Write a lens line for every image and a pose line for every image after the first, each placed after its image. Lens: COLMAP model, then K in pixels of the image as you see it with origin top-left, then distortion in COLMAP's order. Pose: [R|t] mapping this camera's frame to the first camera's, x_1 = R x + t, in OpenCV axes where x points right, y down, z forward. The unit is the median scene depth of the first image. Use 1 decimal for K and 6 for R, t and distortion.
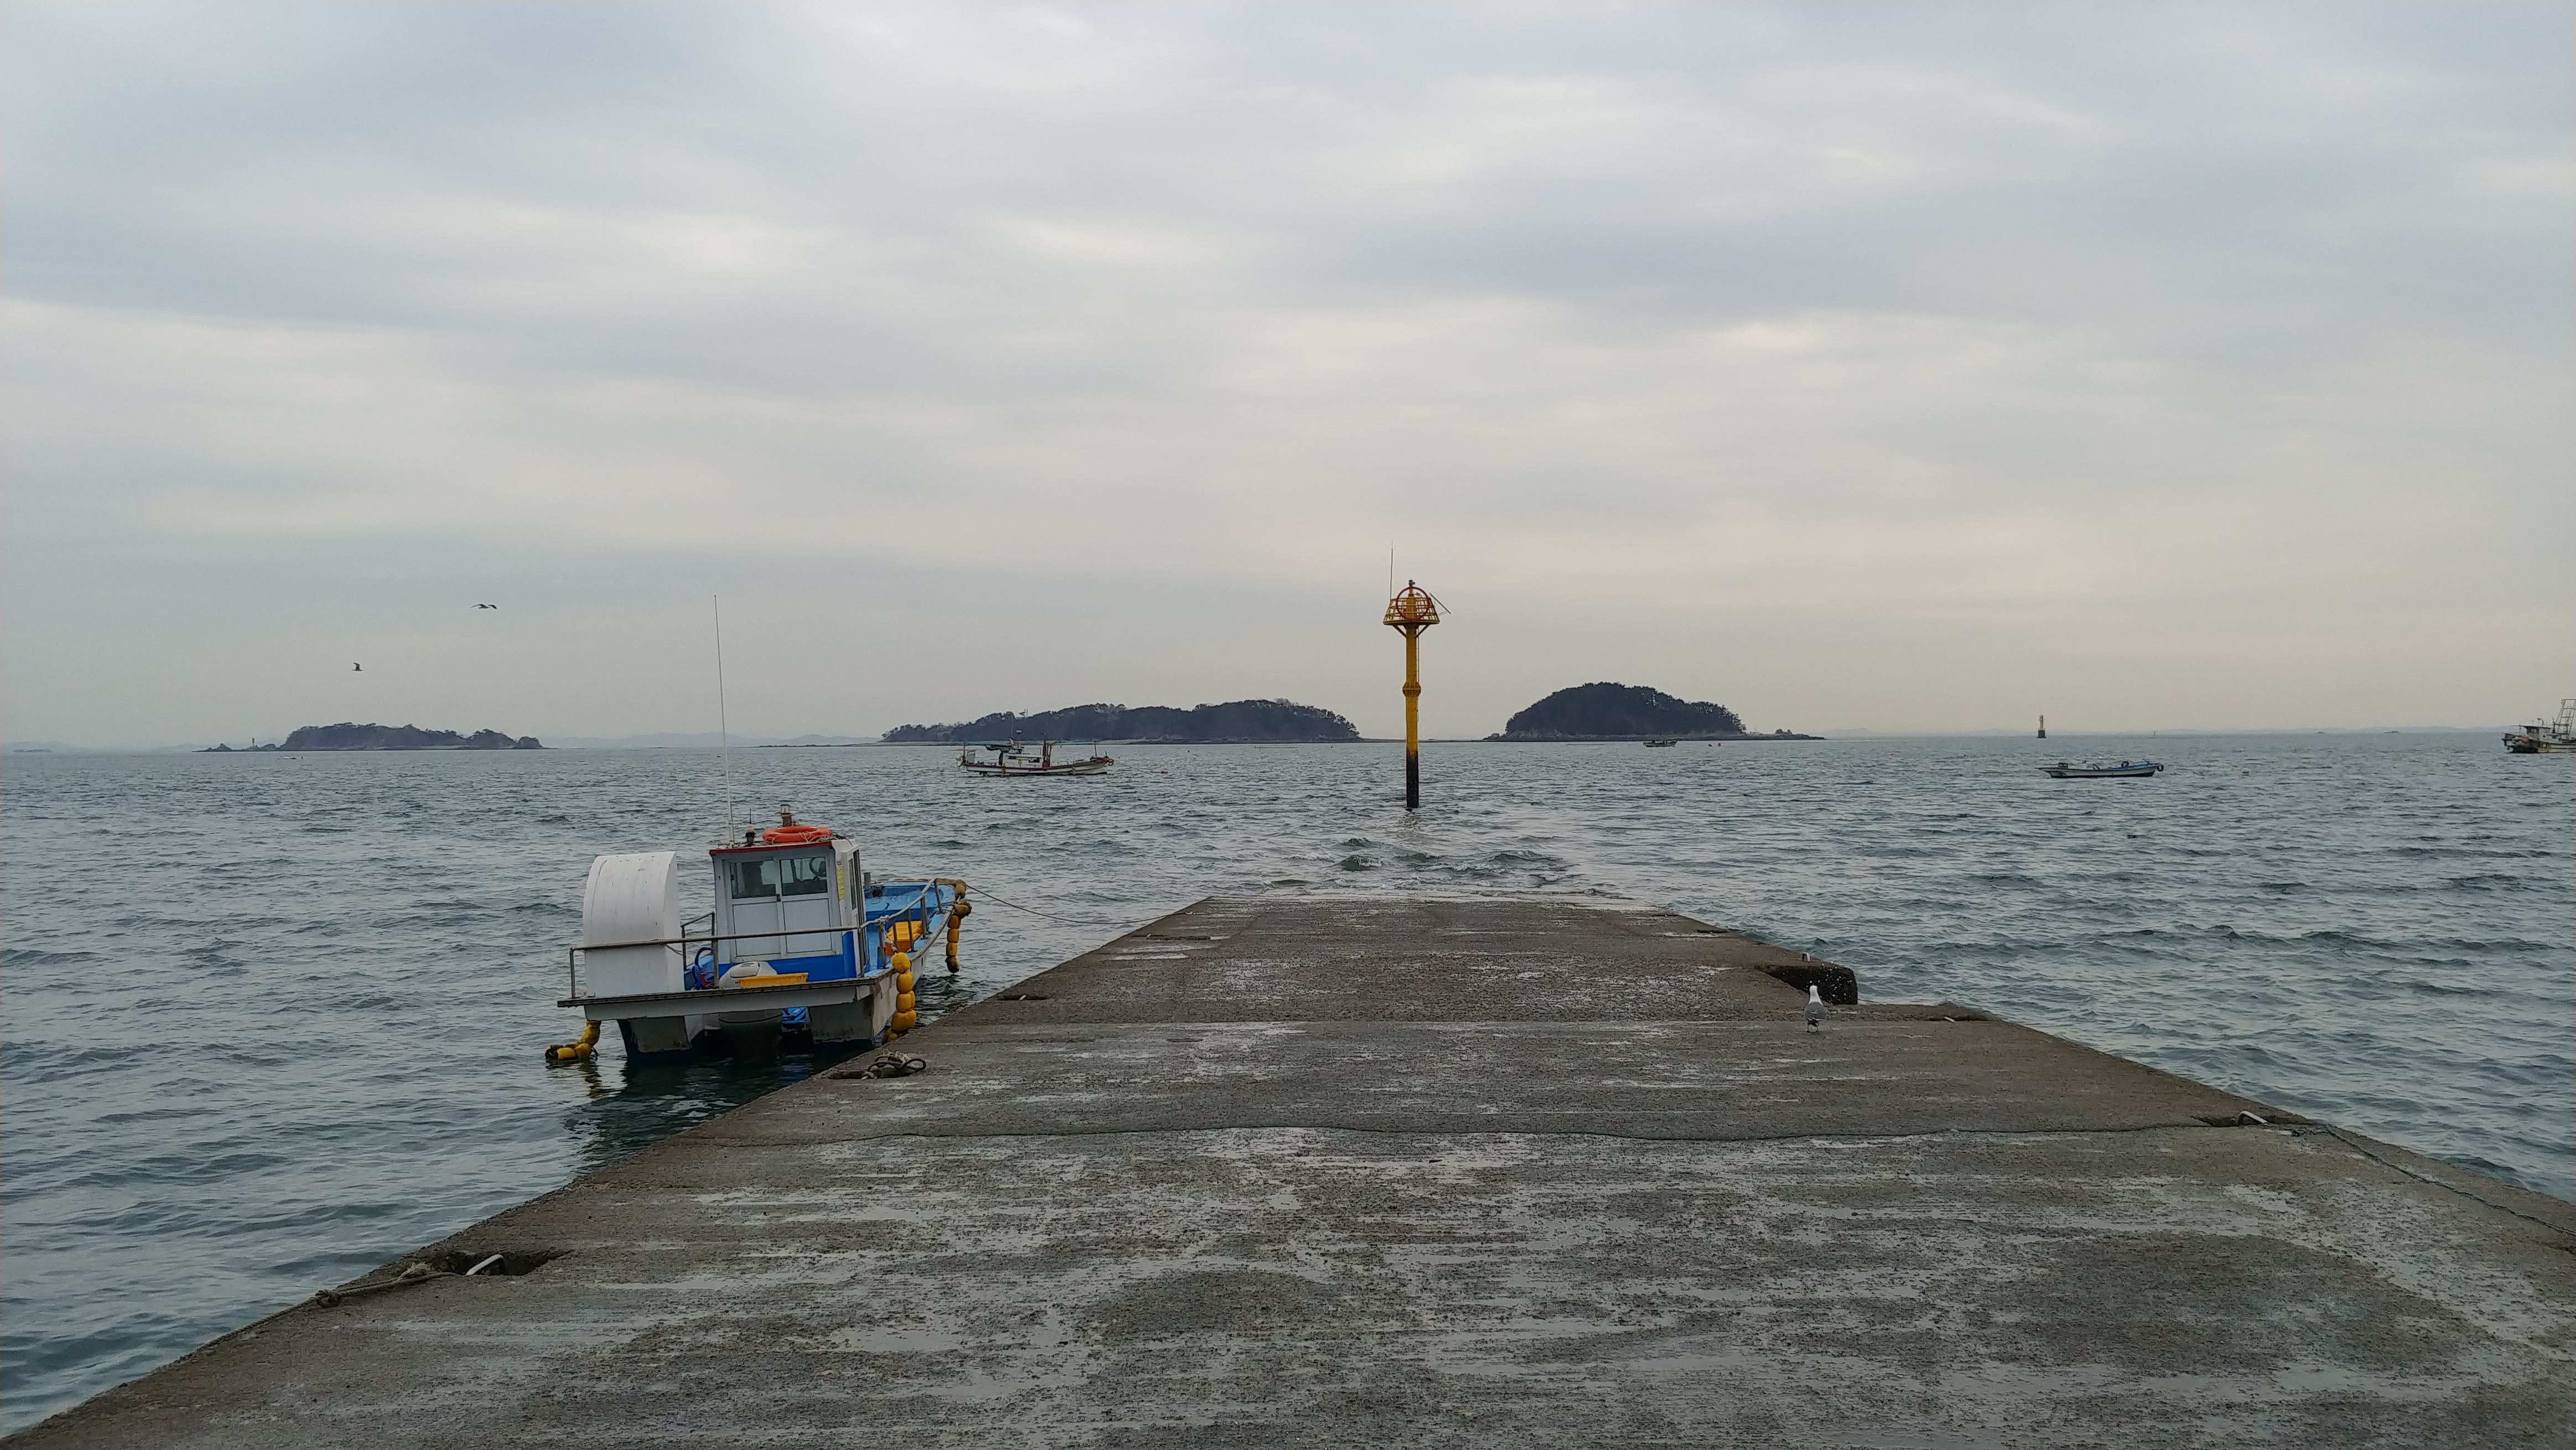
lens RADIAL K [[1812.9, 0, 1288.0], [0, 1812.9, 725.0], [0, 0, 1]] dist [0.035156, -0.000257]
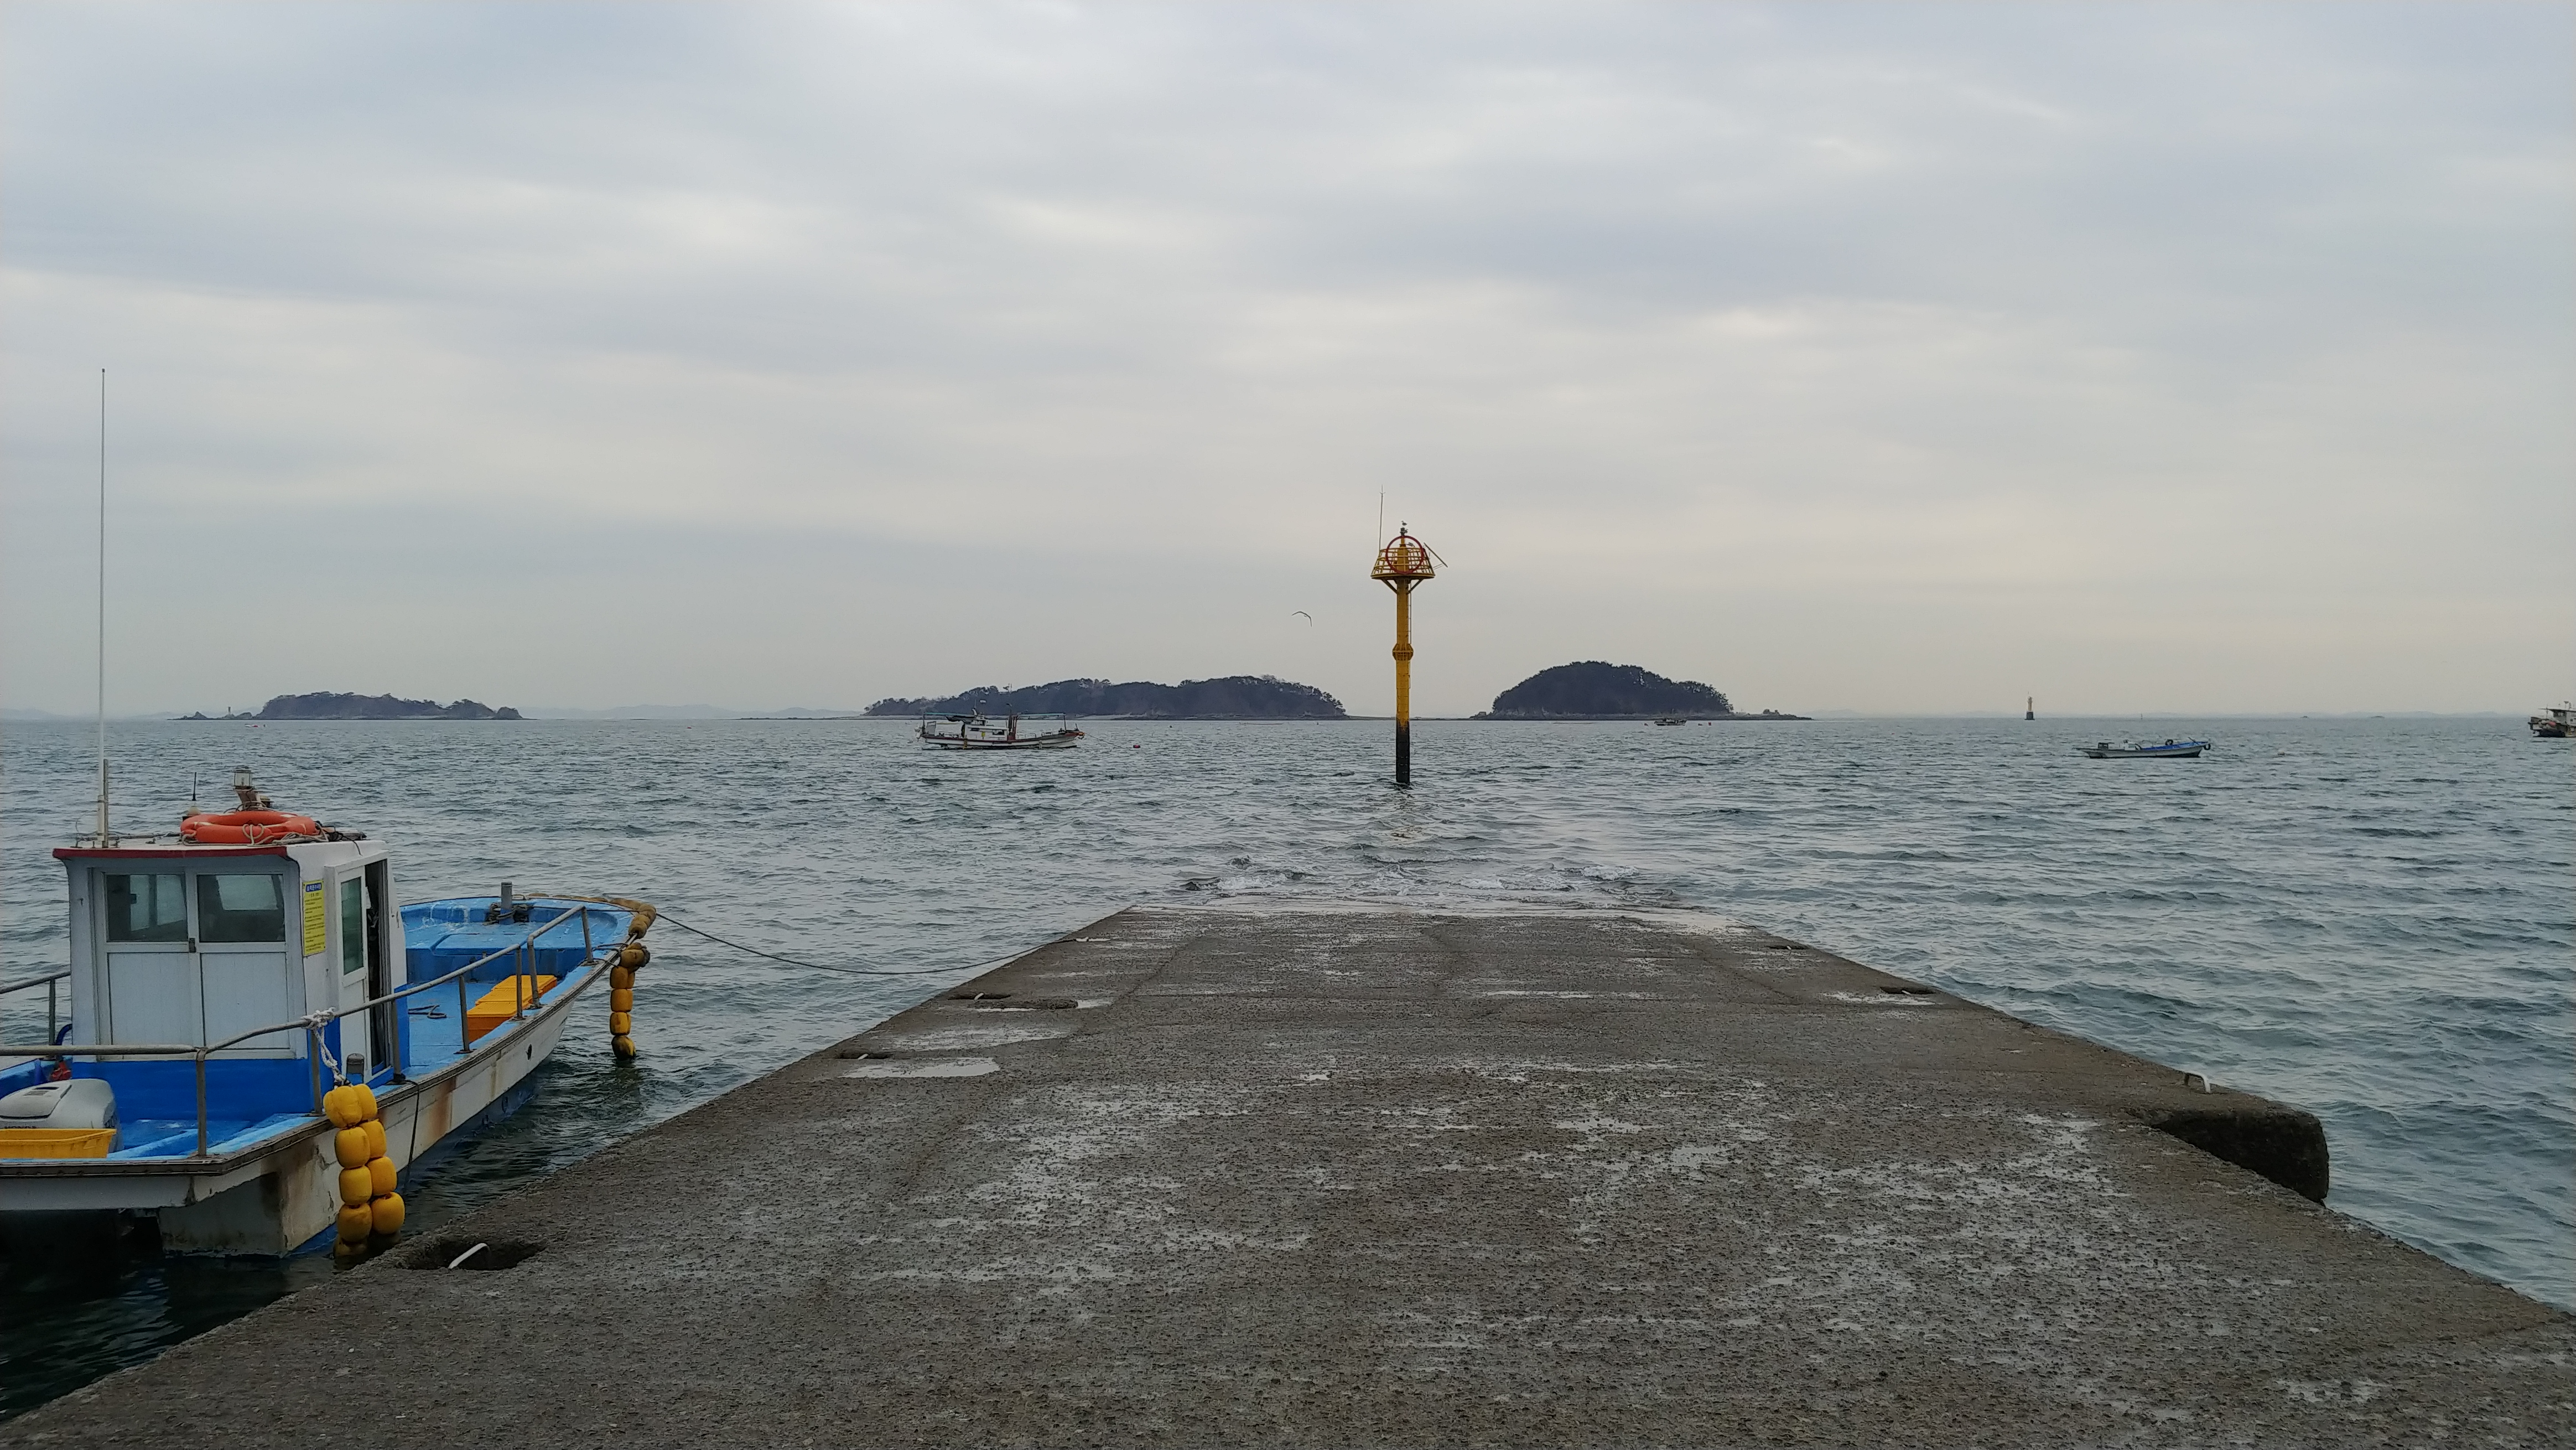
lens RADIAL K [[1766.1, 0, 1309.3], [0, 1766.1, 728.5], [0, 0, 1]] dist [0.034951, 0.001477]
pose [[0.999793, 0.008112, 0.018660, 0.005191], [-0.008367, 0.999872, 0.013609, 0.004849], [-0.018548, -0.013763, 0.999733, 0.104739]]
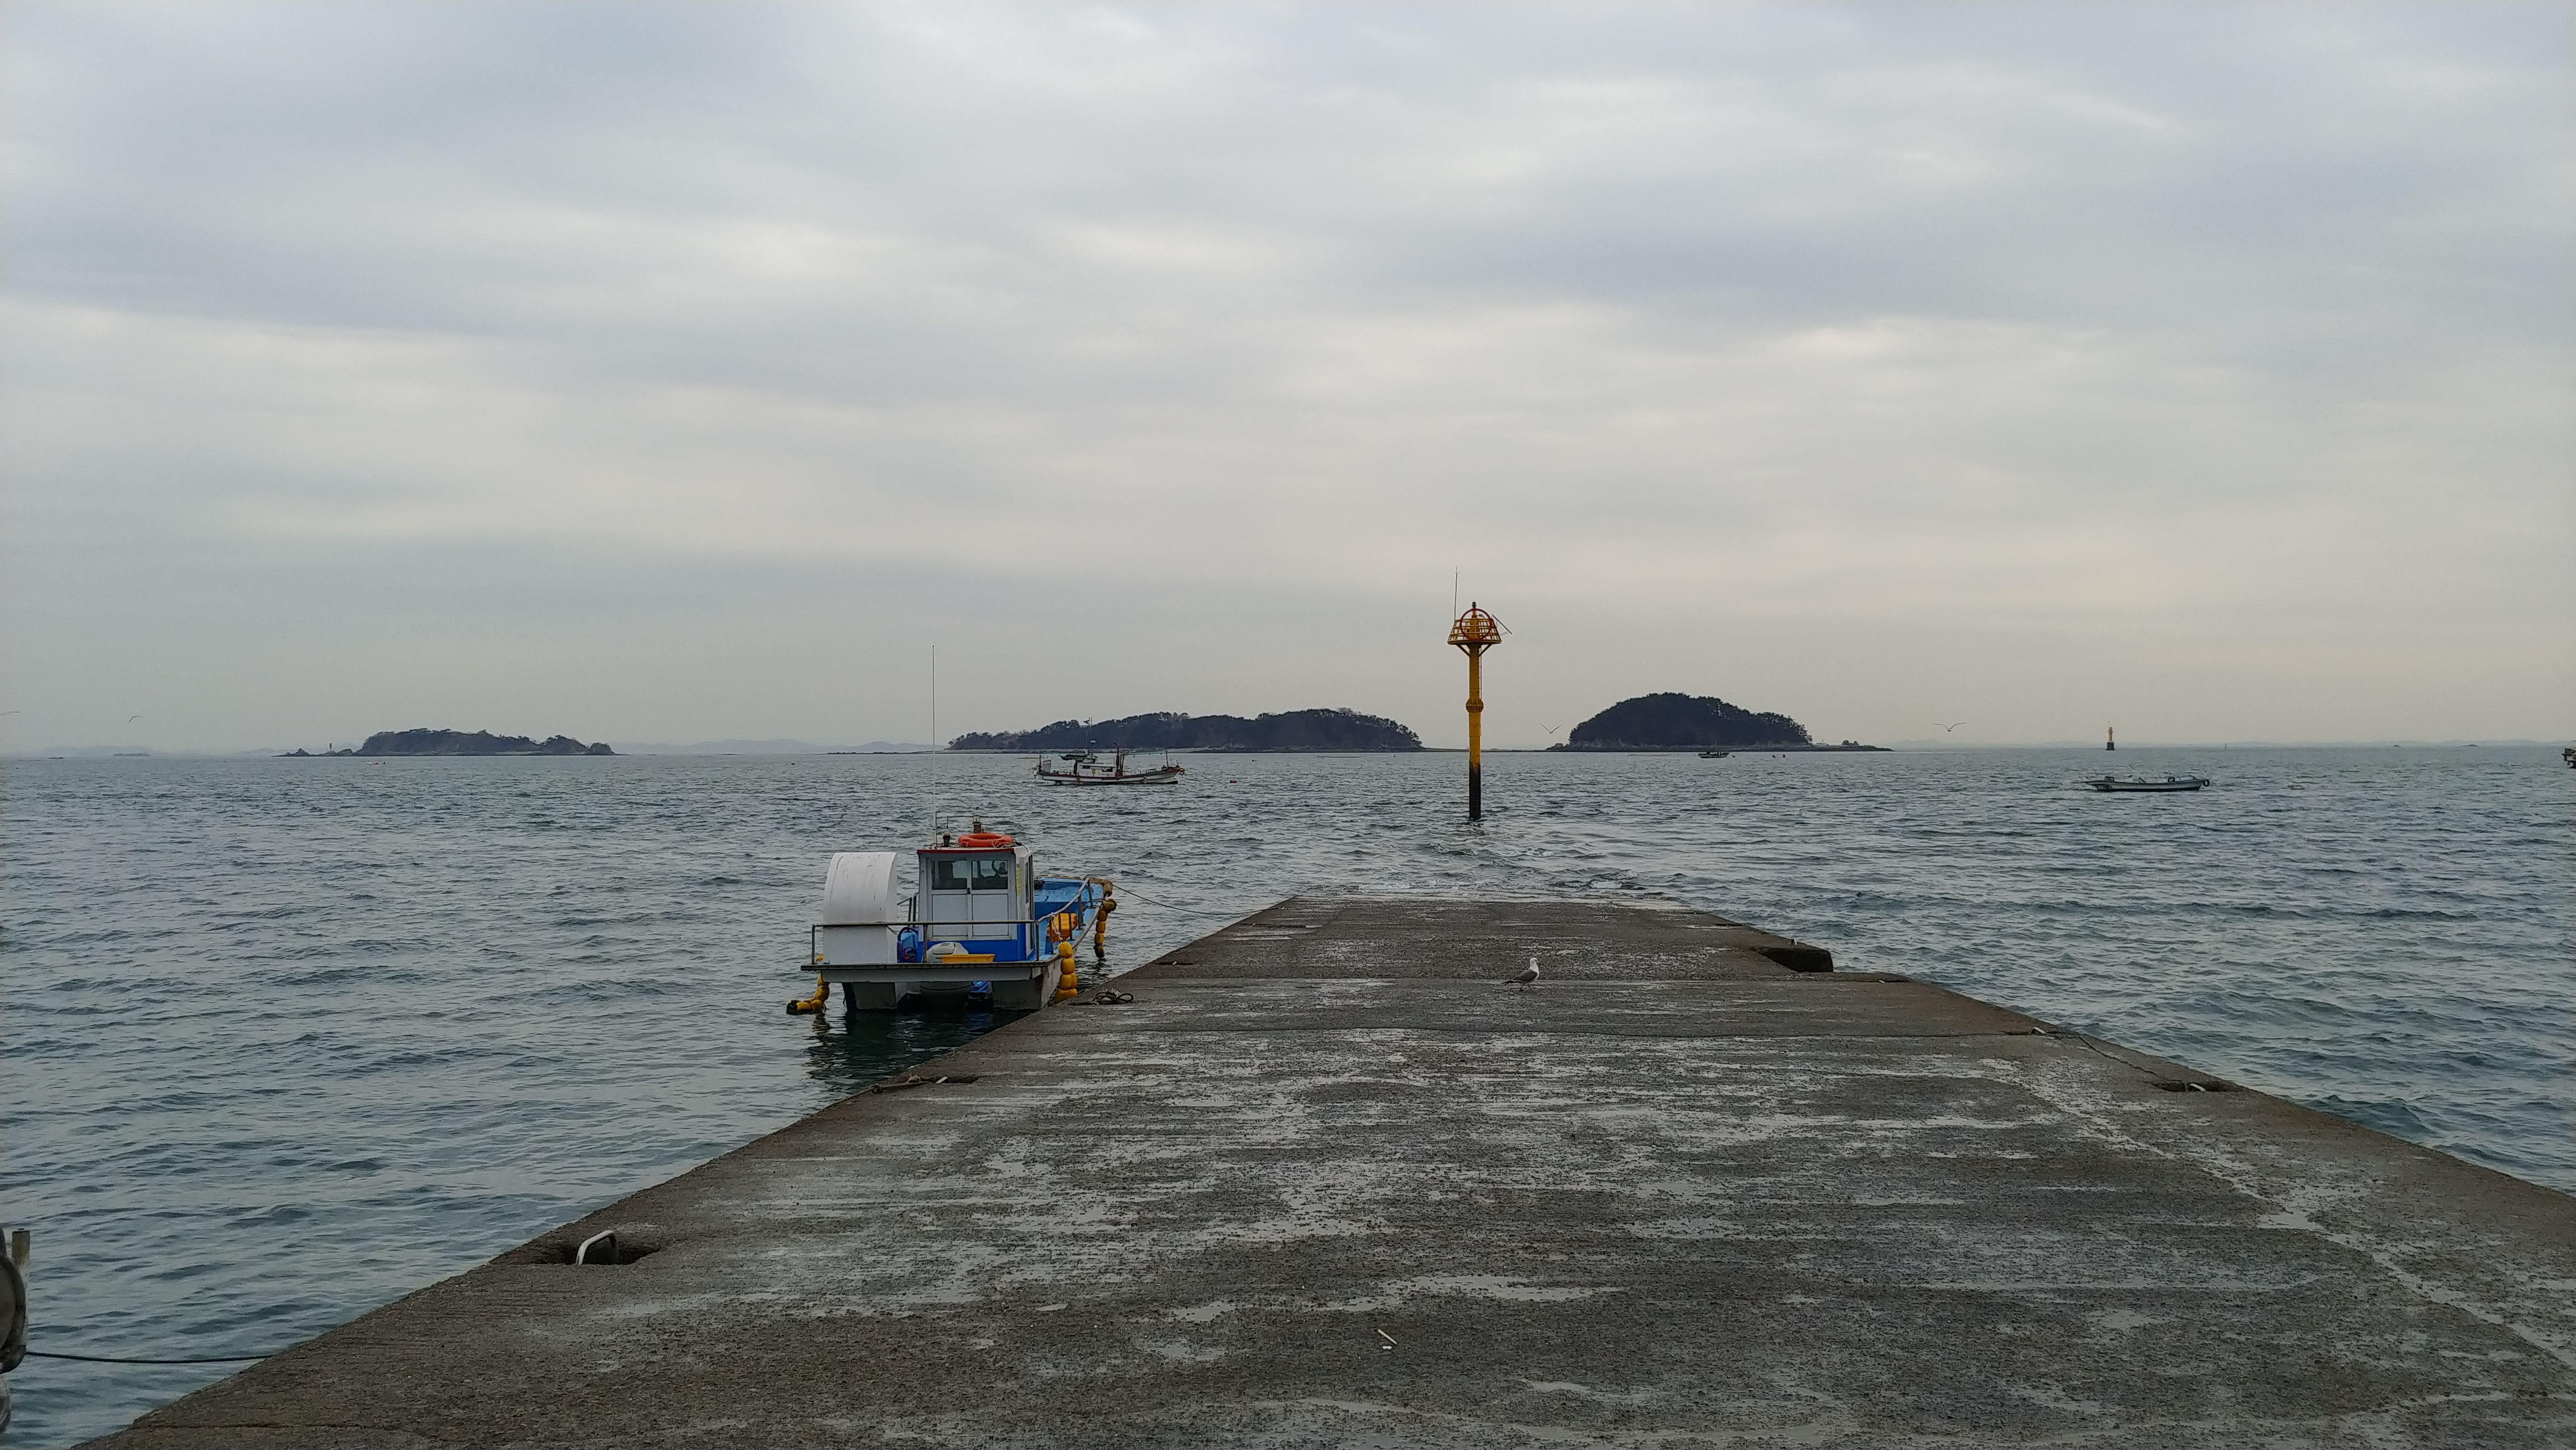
lens RADIAL K [[1836.5, 0, 1288.0], [0, 1836.5, 725.0], [0, 0, 1]] dist [0.048360, -0.000918]
pose [[0.999449, 0.003325, -0.033038, -0.003779], [-0.003461, 0.999986, -0.004058, -0.002749], [0.033024, 0.004171, 0.999446, -0.054852]]
